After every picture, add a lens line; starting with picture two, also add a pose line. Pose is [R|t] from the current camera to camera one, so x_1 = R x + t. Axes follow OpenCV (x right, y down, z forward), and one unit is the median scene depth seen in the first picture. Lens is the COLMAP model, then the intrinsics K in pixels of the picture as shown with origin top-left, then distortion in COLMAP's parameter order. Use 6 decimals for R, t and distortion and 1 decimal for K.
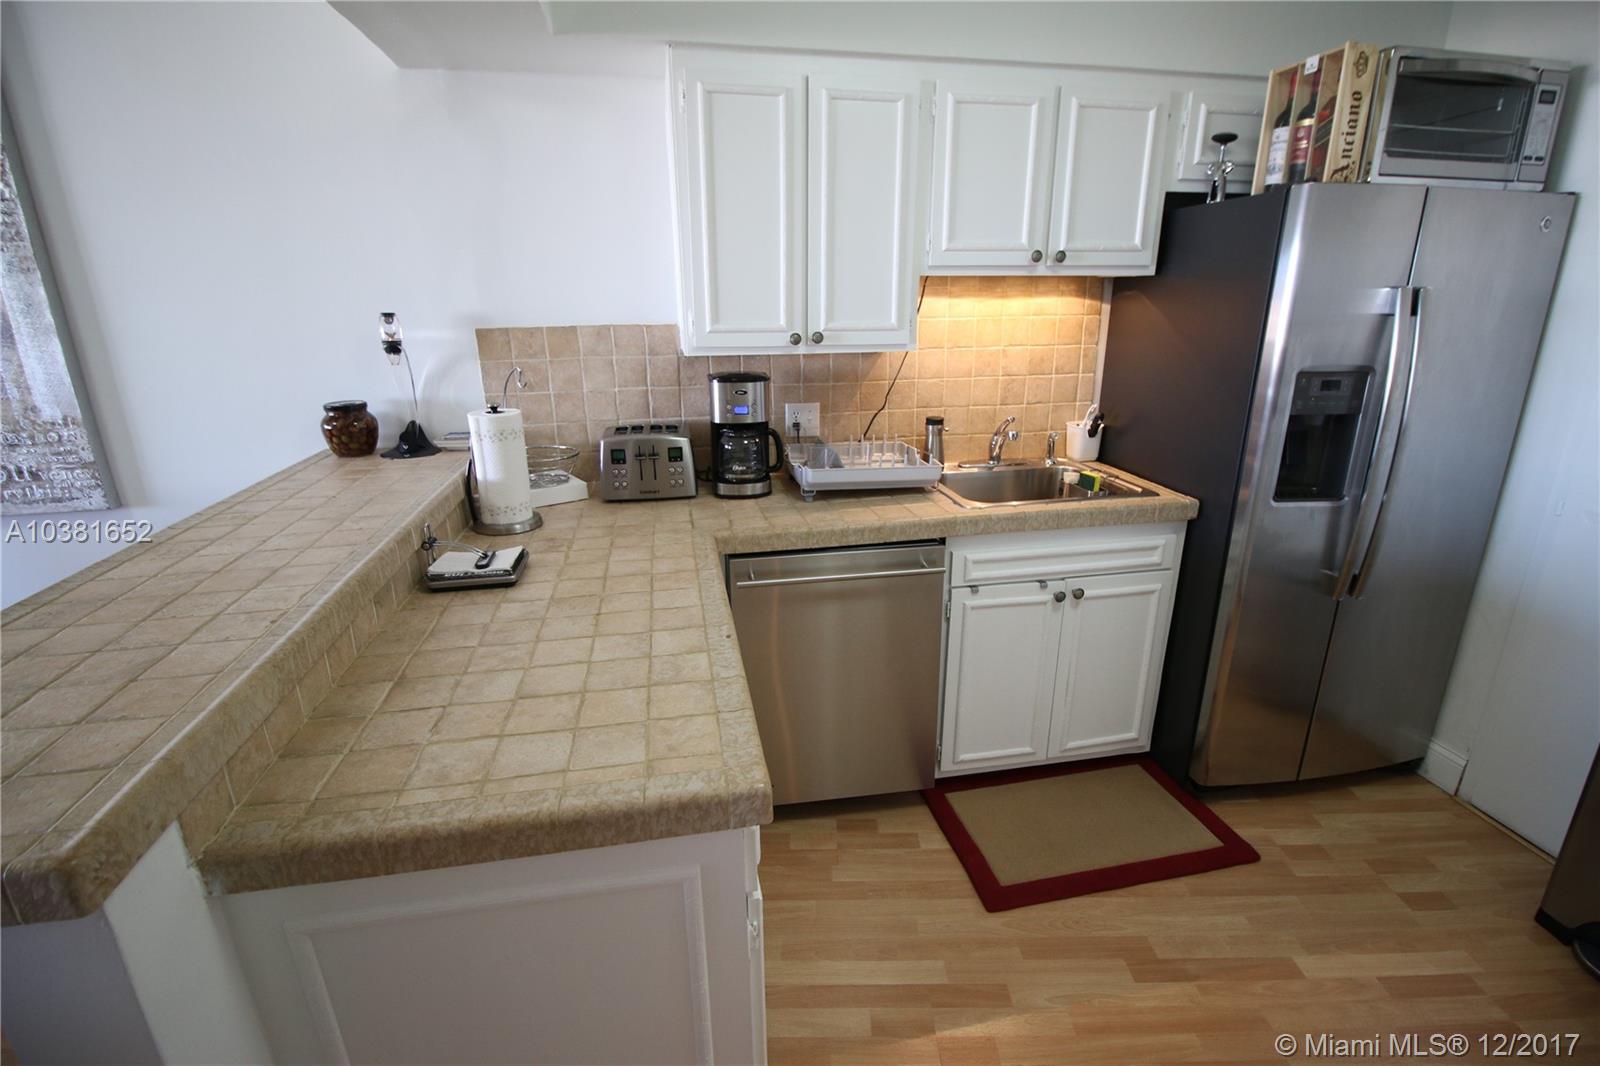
lens RADIAL K [[736.0, 0, 805.2], [0, 736.0, 531.2], [0, 0, 1]] dist [-0.002310, -0.011678]
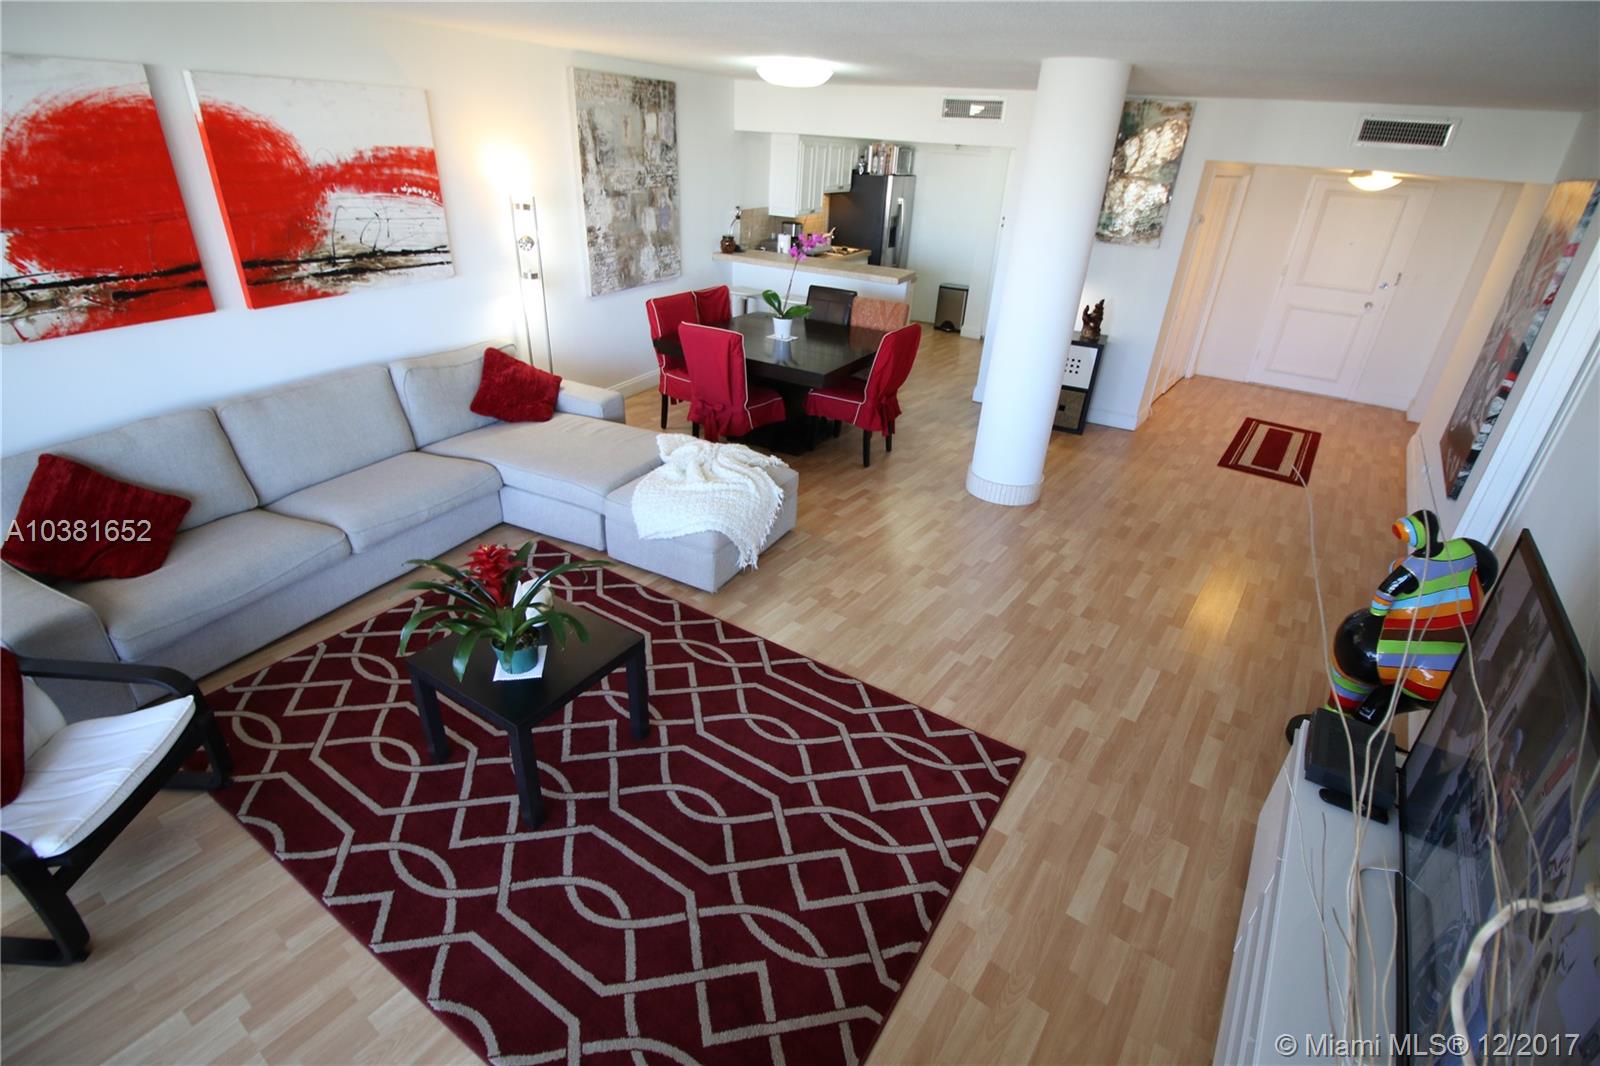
lens RADIAL K [[736.0, 0, 808.1], [0, 736.0, 533.1], [0, 0, 1]] dist [-0.002310, -0.011678]
pose [[0.589284, -0.344493, 0.730800, -3.420654], [0.186433, 0.938107, 0.291886, 0.184559], [-0.786122, -0.035758, 0.617036, -1.407141]]
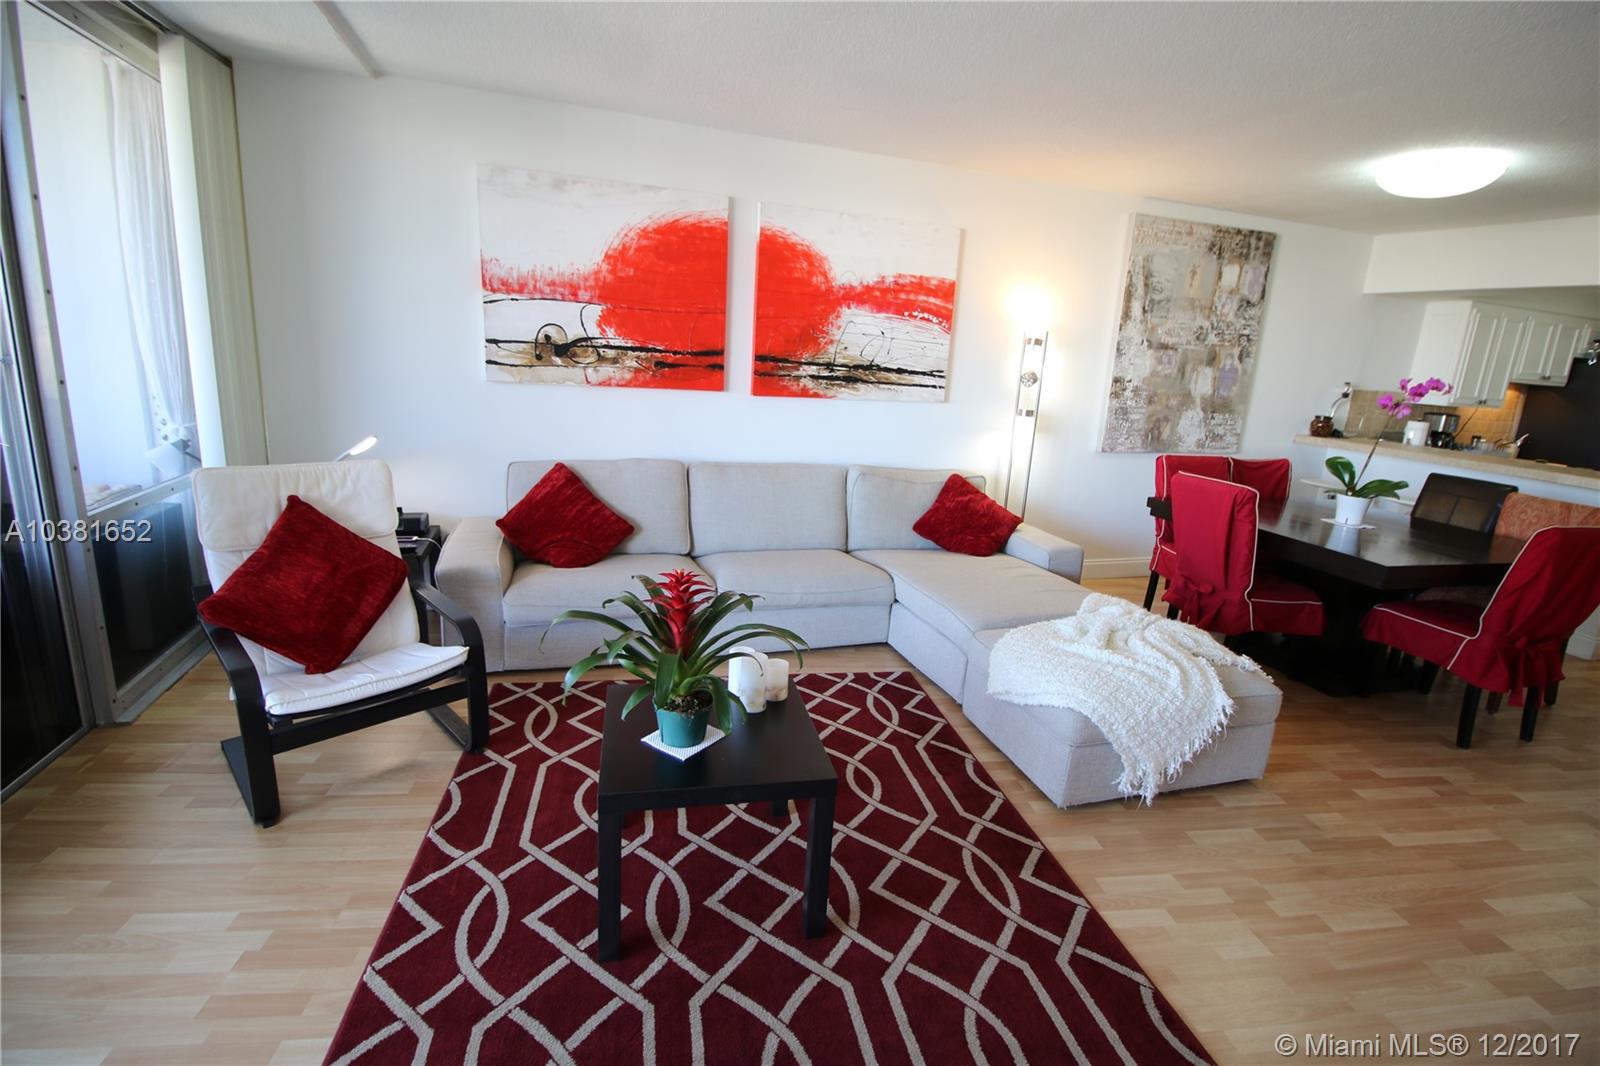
lens RADIAL K [[736.0, 0, 803.6], [0, 736.0, 529.4], [0, 0, 1]] dist [-0.002310, -0.011678]
pose [[0.988907, 0.031198, 0.145222, -2.888709], [-0.021562, 0.997489, -0.067462, 0.443995], [-0.146962, 0.063583, 0.987096, -1.260131]]
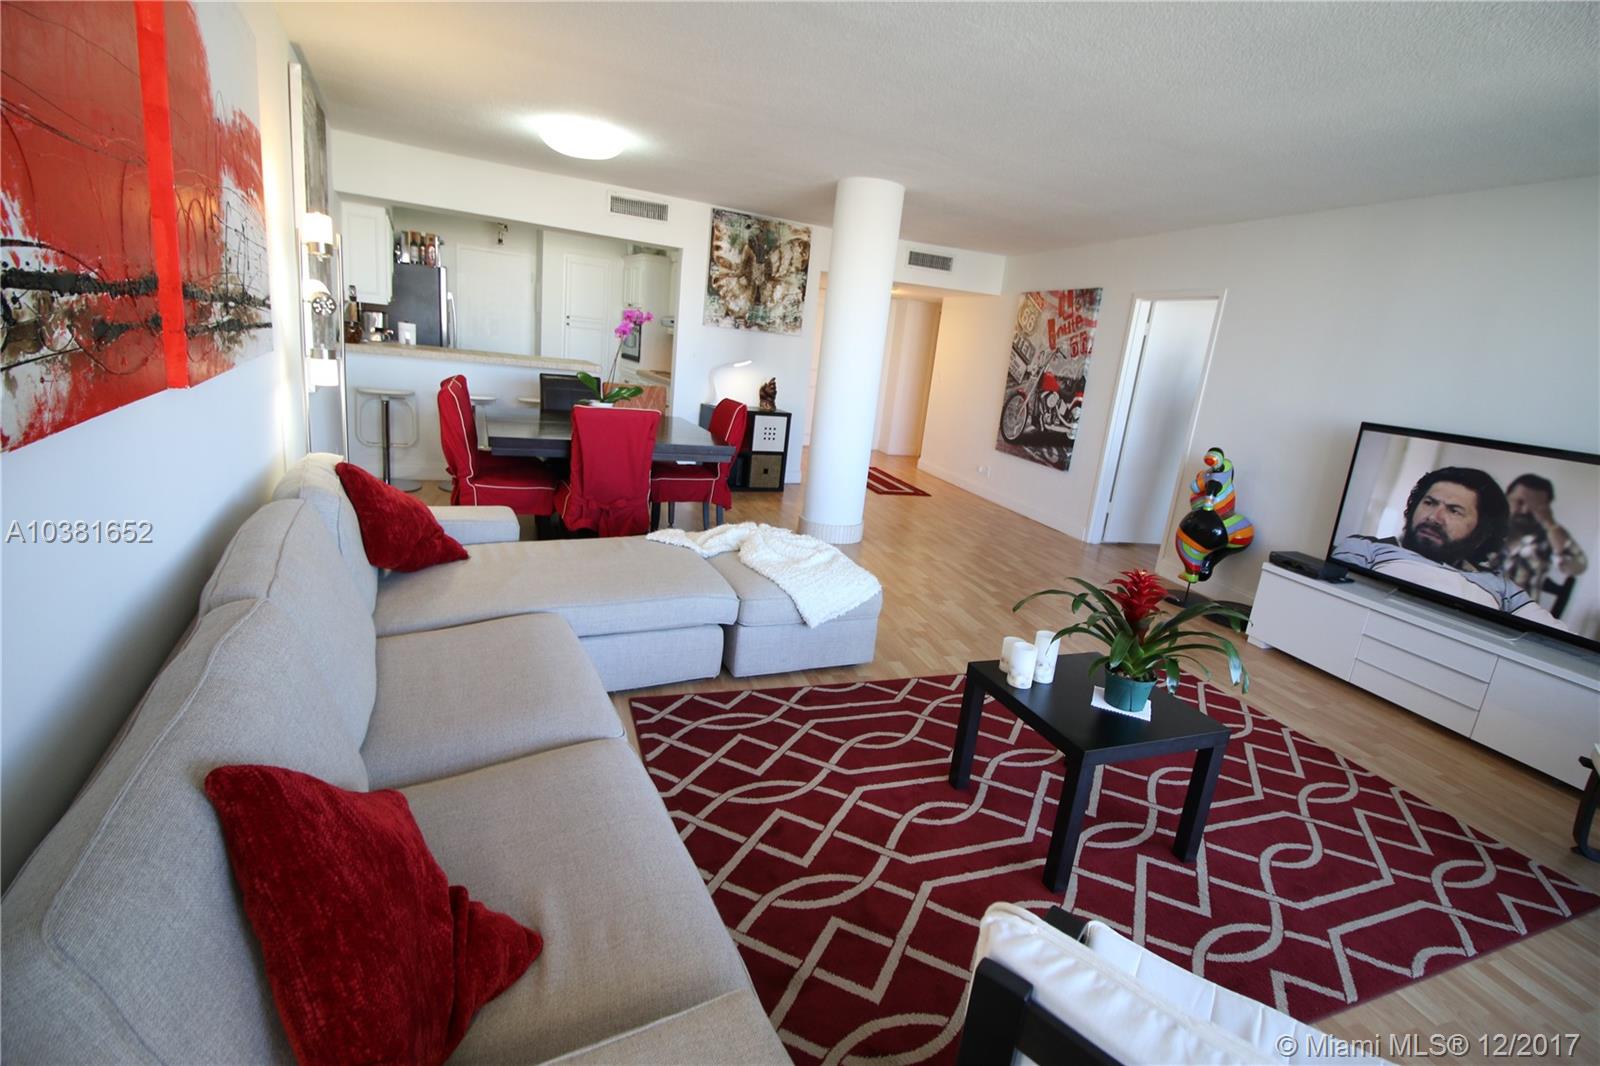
lens RADIAL K [[736.0, 0, 807.9], [0, 736.0, 530.9], [0, 0, 1]] dist [-0.002310, -0.011678]
pose [[-0.292637, -0.263362, 0.919241, -3.702251], [0.185415, 0.927451, 0.324740, -0.040097], [-0.938075, 0.265473, -0.222575, 0.310846]]
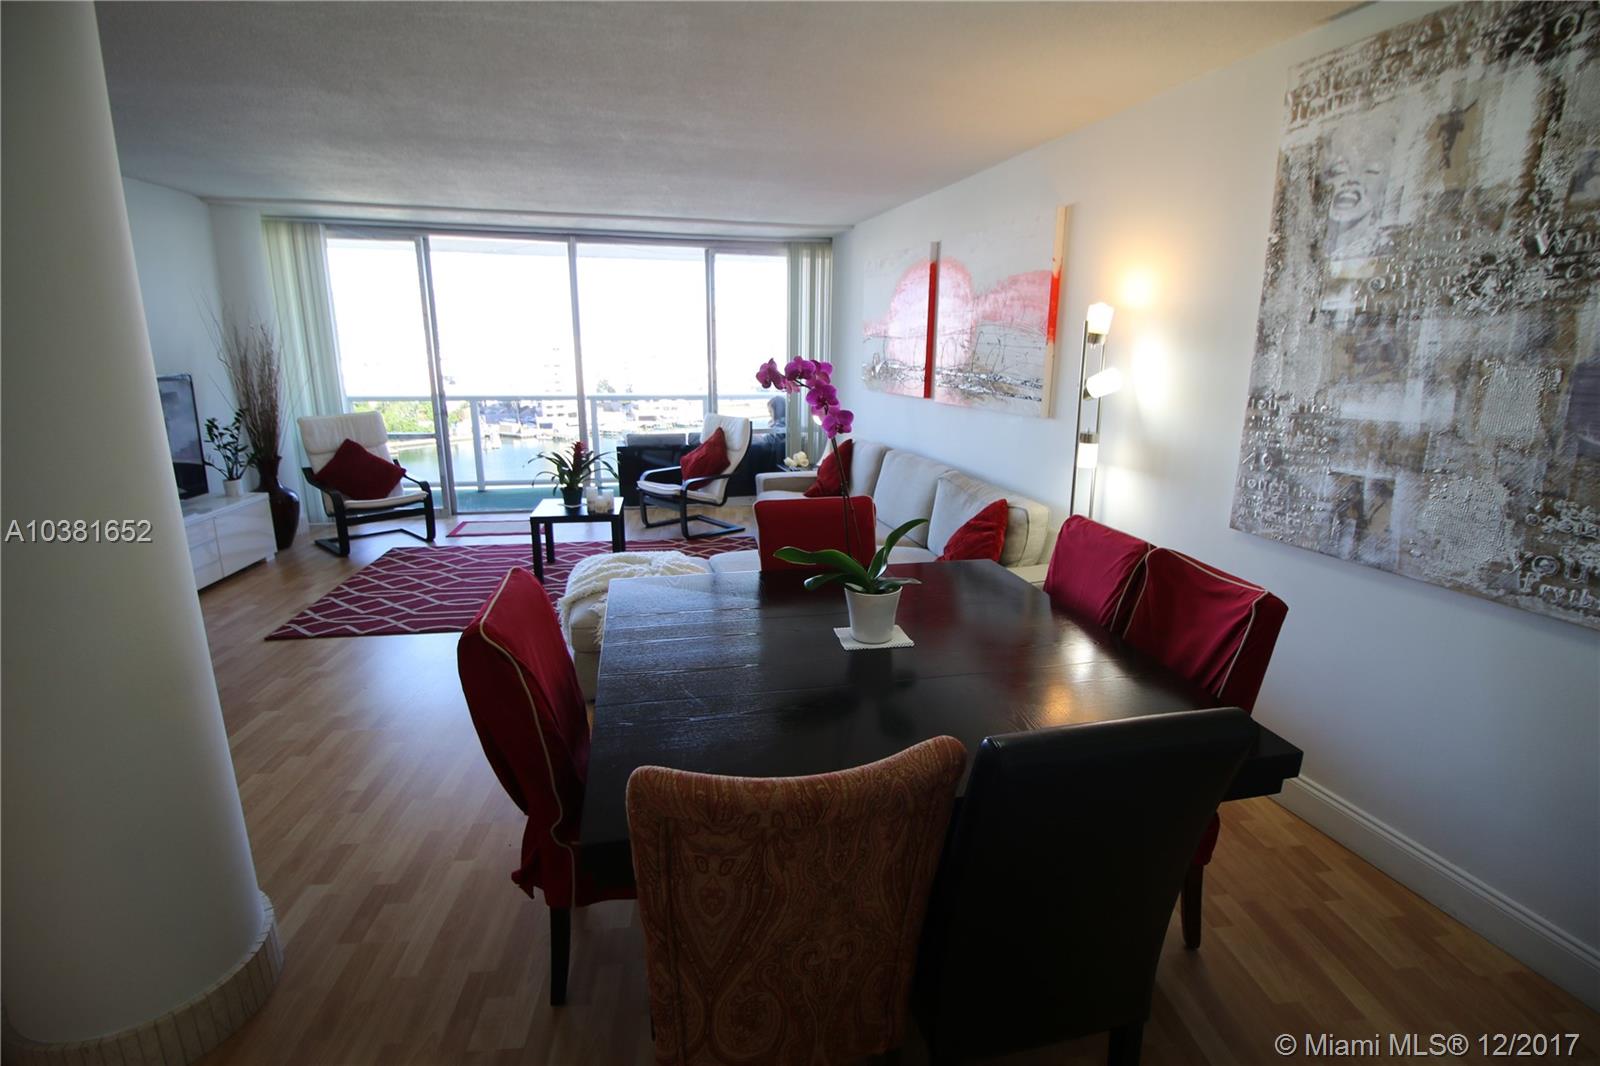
lens RADIAL K [[736.0, 0, 801.4], [0, 736.0, 526.8], [0, 0, 1]] dist [-0.002310, -0.011678]
pose [[0.095806, 0.239807, -0.966082, -0.408624], [-0.309130, 0.929725, 0.200126, -0.020560], [0.946182, 0.279472, 0.163205, 0.035760]]
